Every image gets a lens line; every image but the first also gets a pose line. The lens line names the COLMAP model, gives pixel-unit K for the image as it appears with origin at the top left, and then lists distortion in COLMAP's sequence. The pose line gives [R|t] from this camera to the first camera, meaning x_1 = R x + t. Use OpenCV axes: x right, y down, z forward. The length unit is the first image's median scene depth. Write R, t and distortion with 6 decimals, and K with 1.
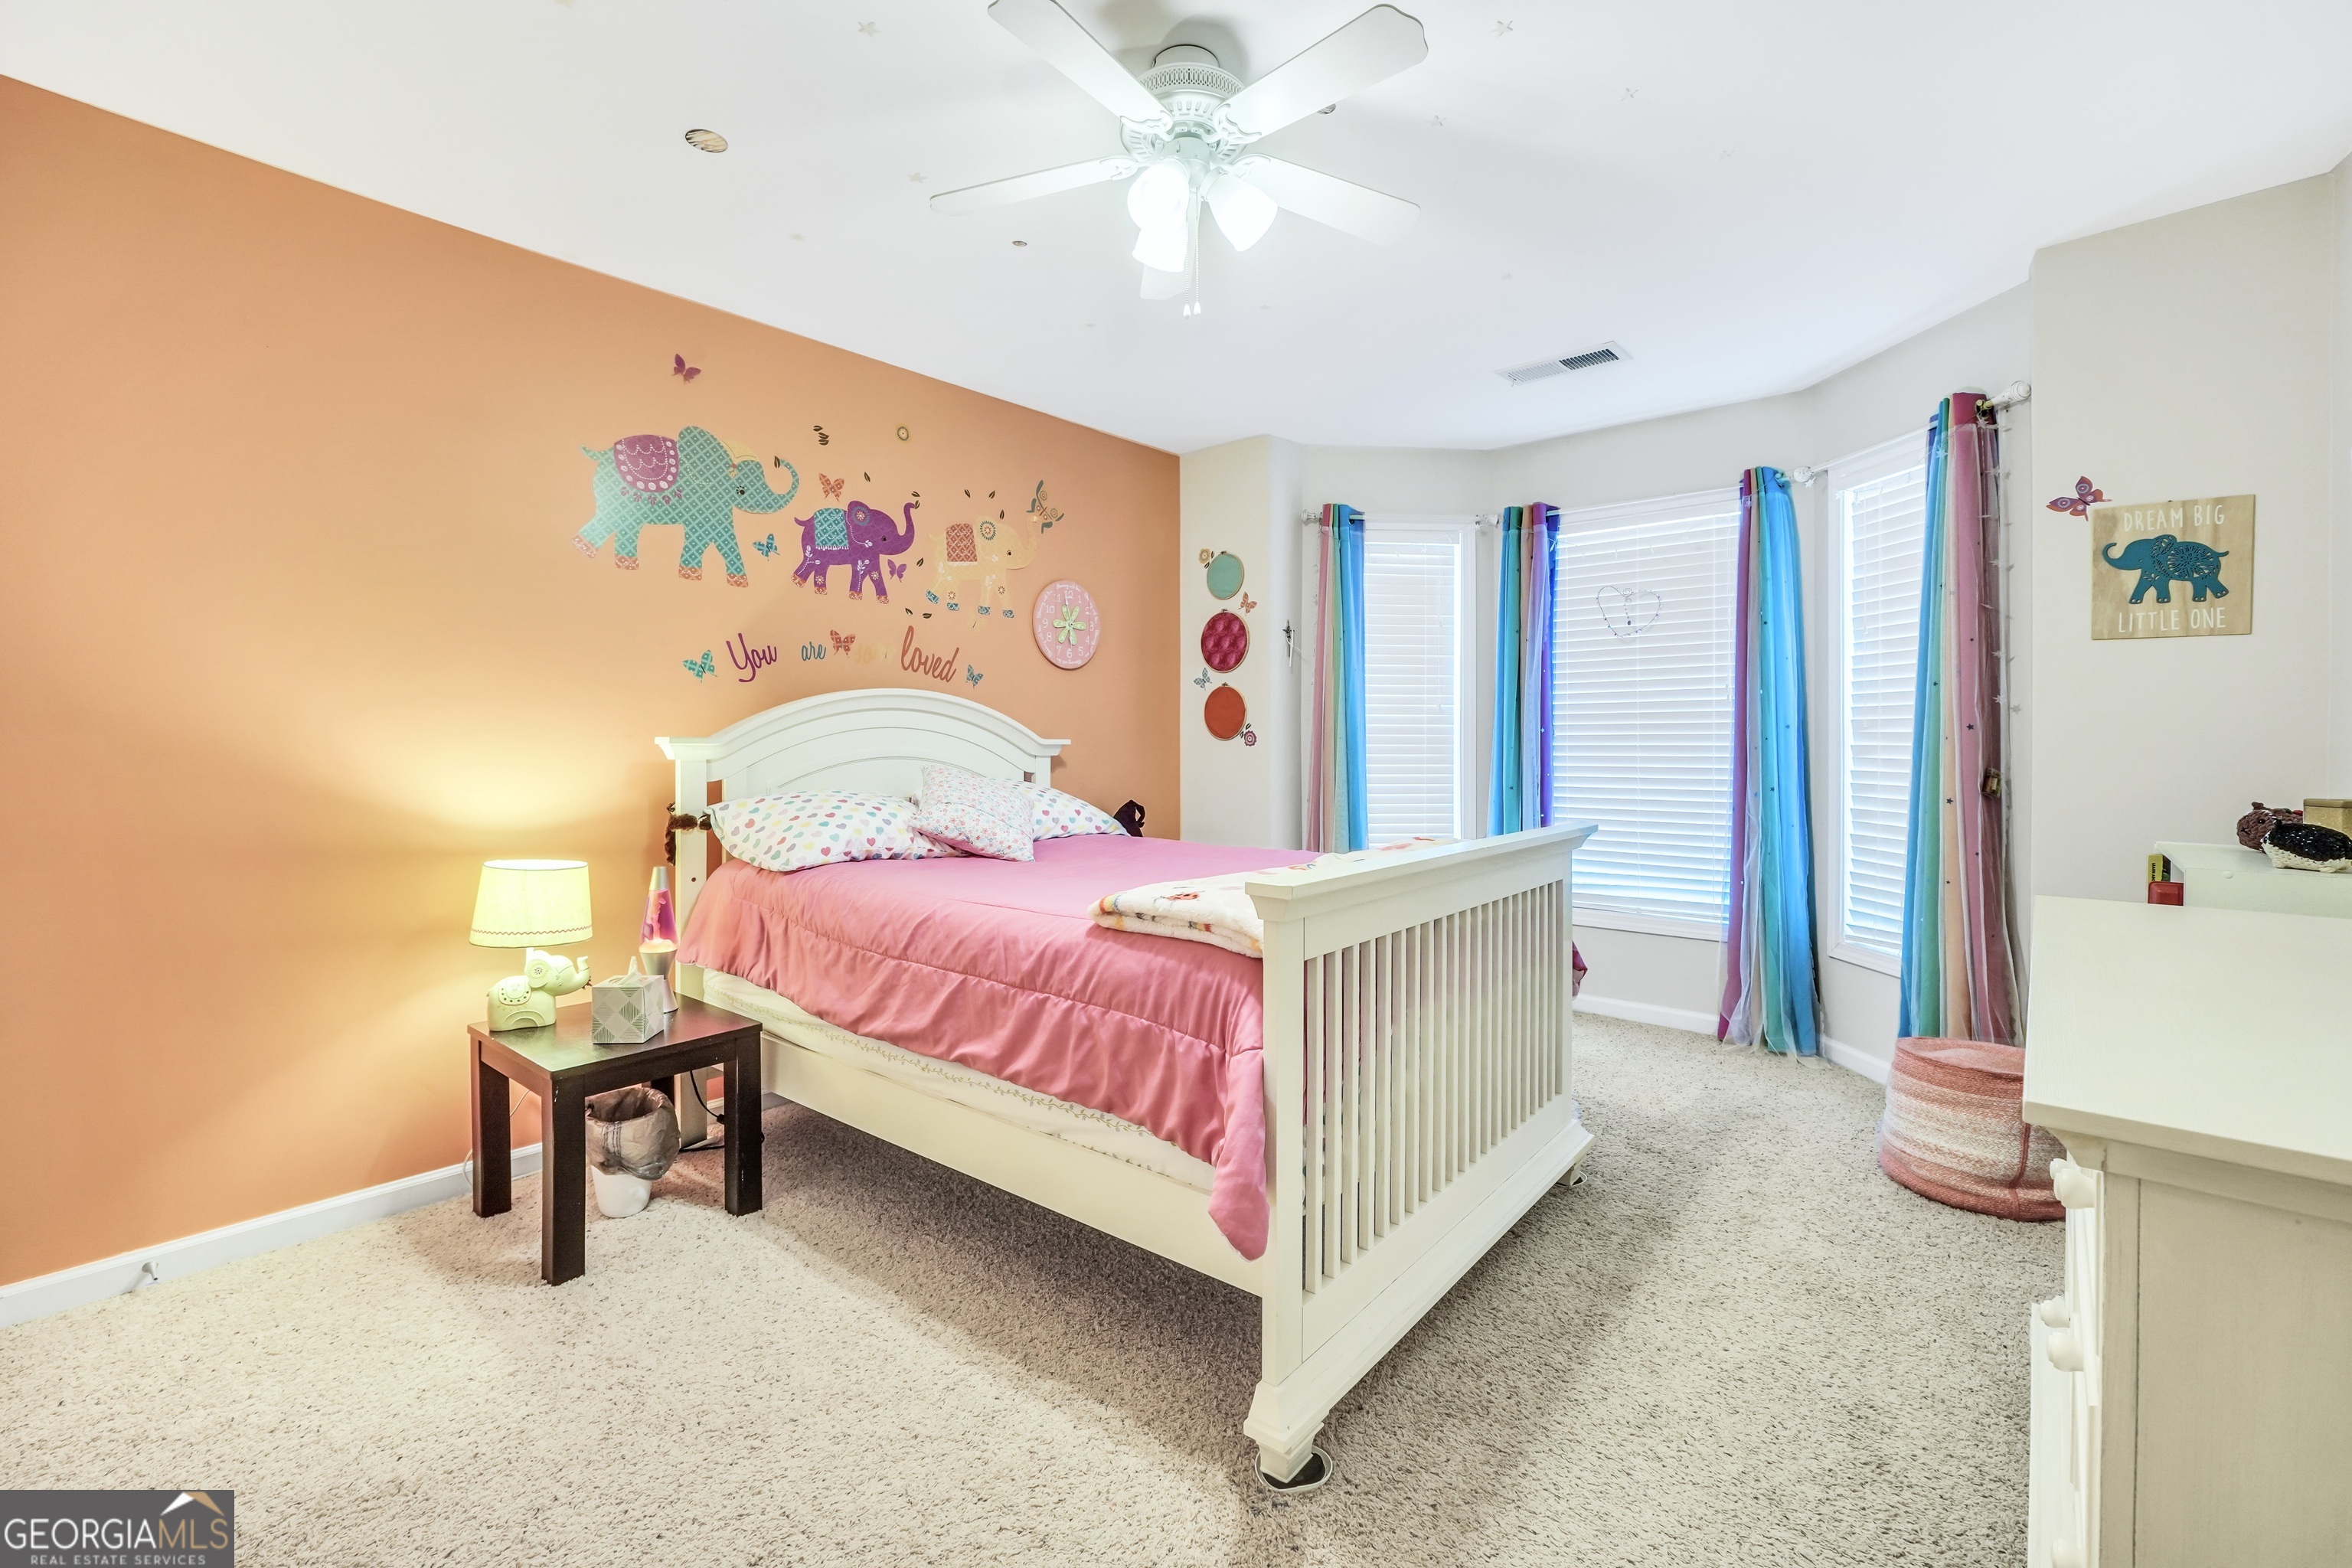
lens RADIAL K [[993.5, 0, 1163.5], [0, 993.5, 778.8], [0, 0, 1]] dist [-0.016930, 0.006651]
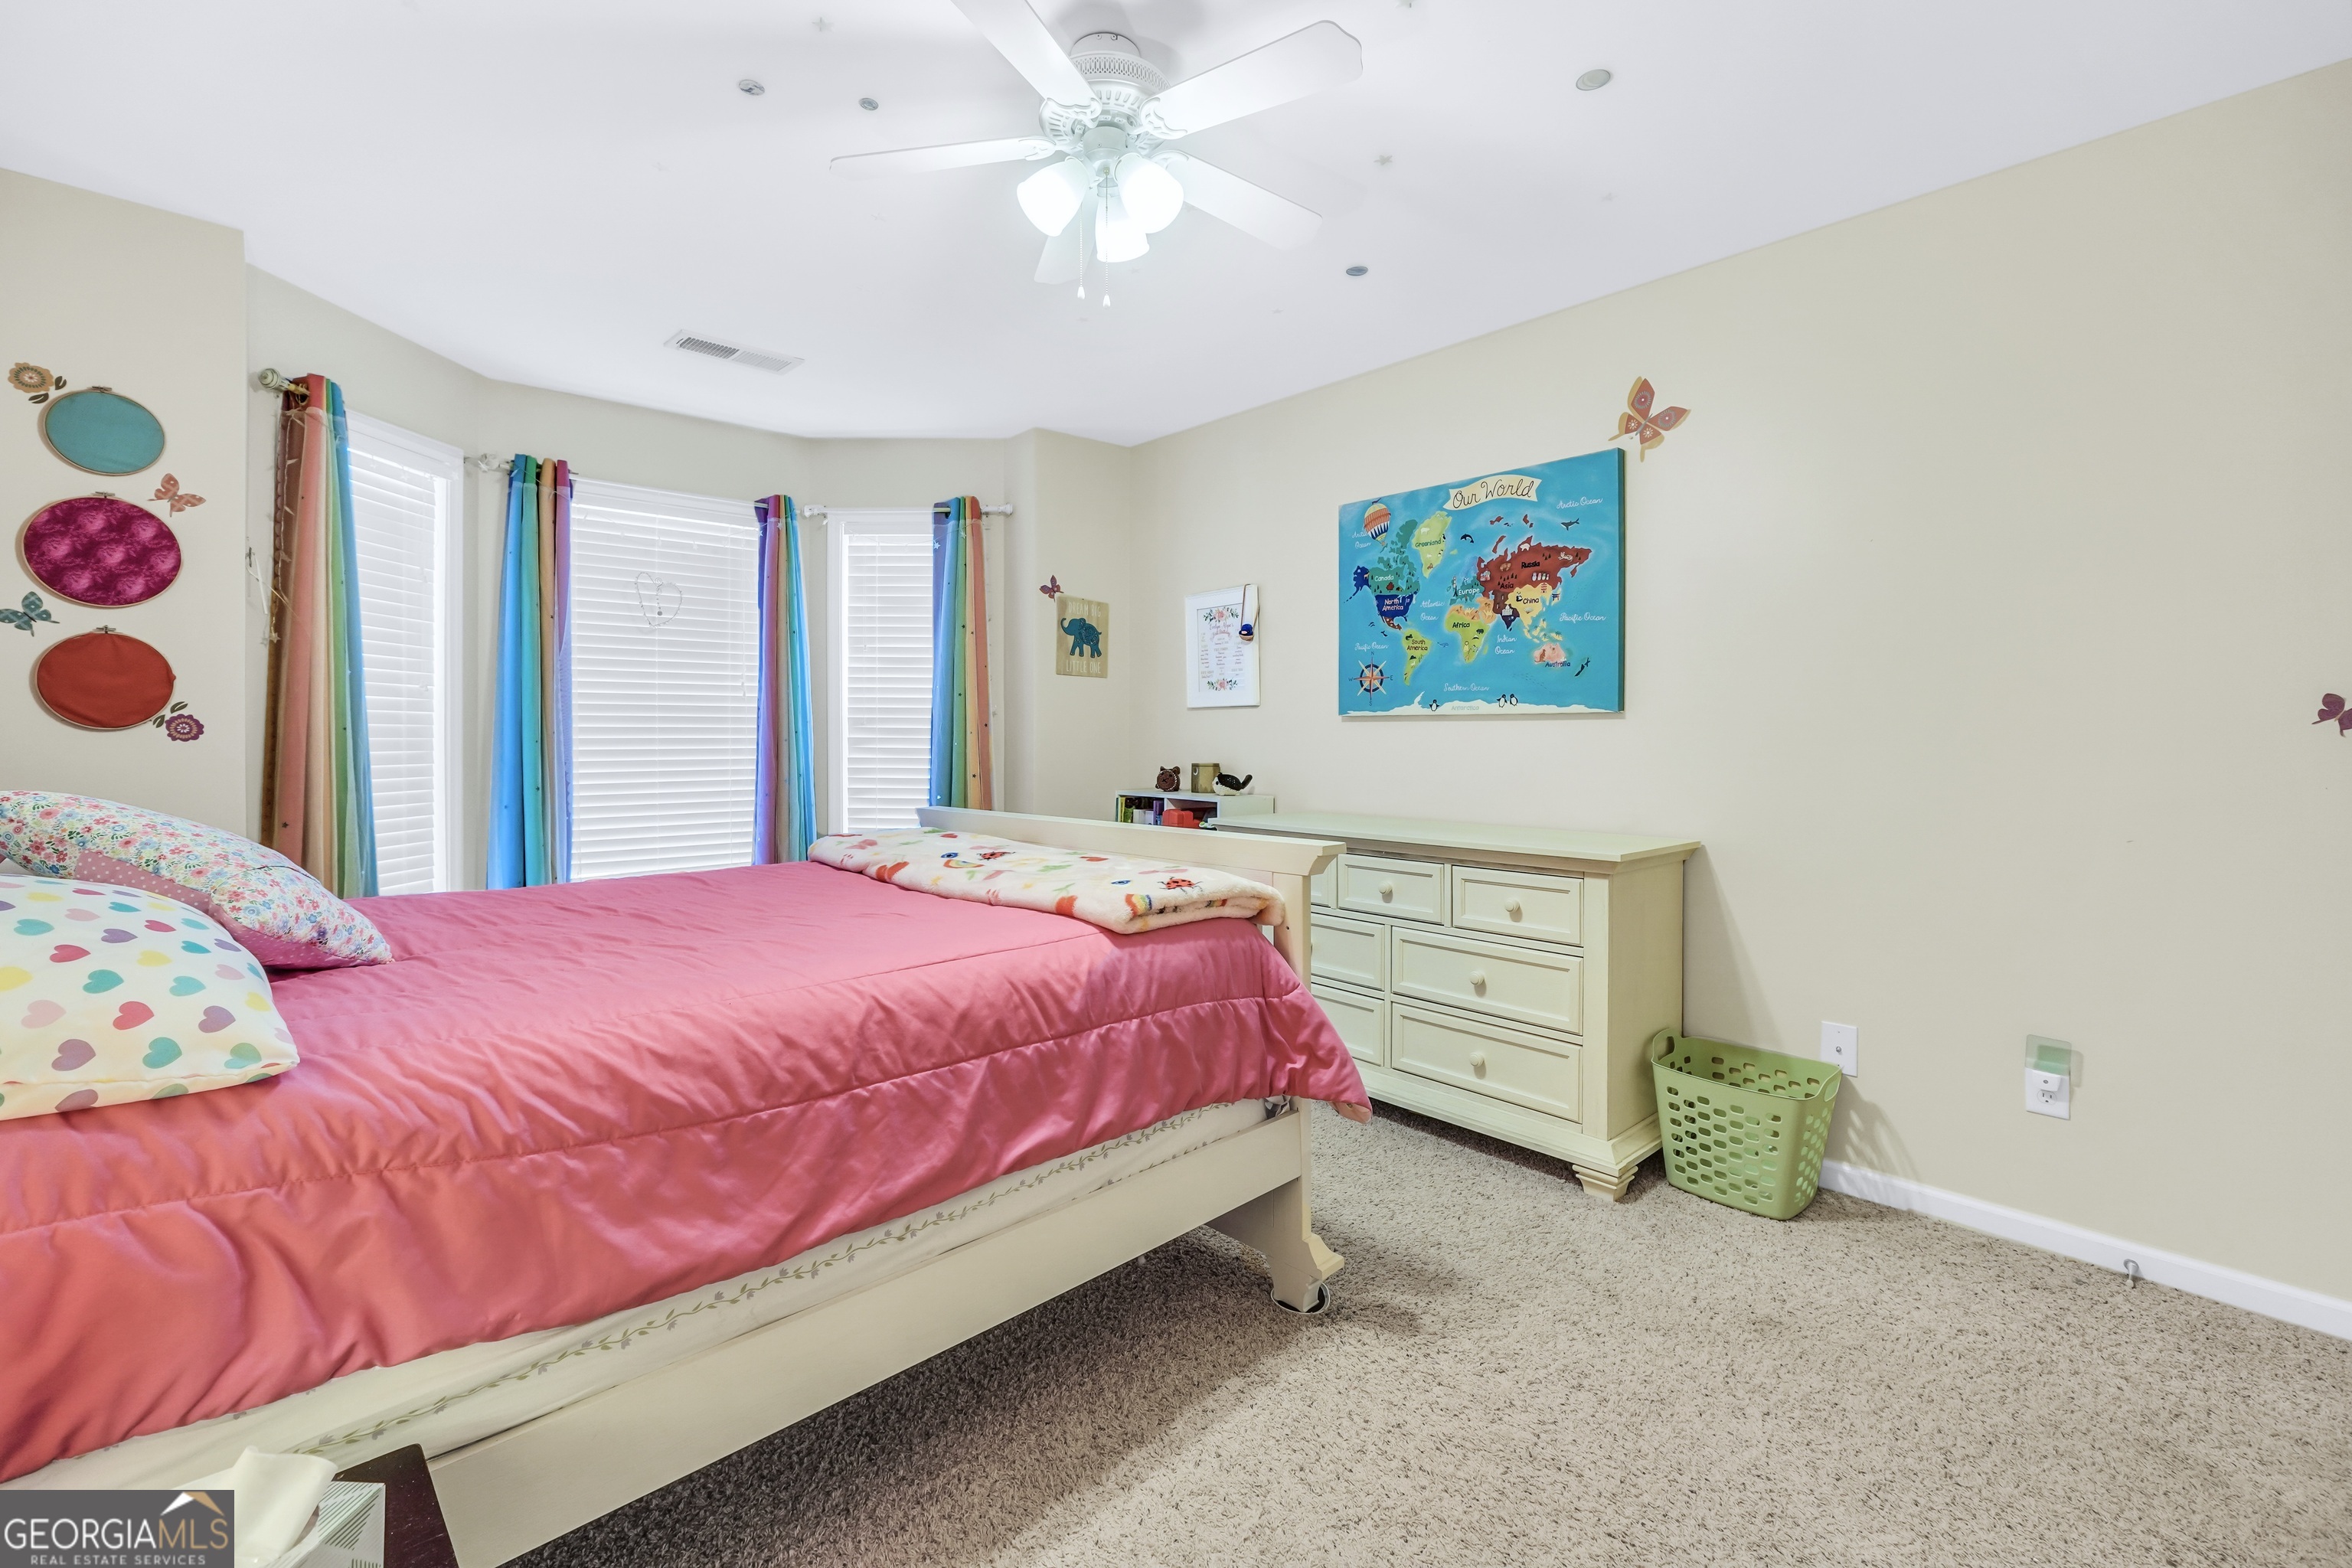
lens RADIAL K [[993.5, 0, 1163.5], [0, 993.5, 778.8], [0, 0, 1]] dist [-0.016930, 0.006651]
pose [[0.127187, -0.041903, 0.990993, -0.516277], [0.034795, 0.998681, 0.037762, -0.015967], [-0.991268, 0.029679, 0.128477, 0.446291]]
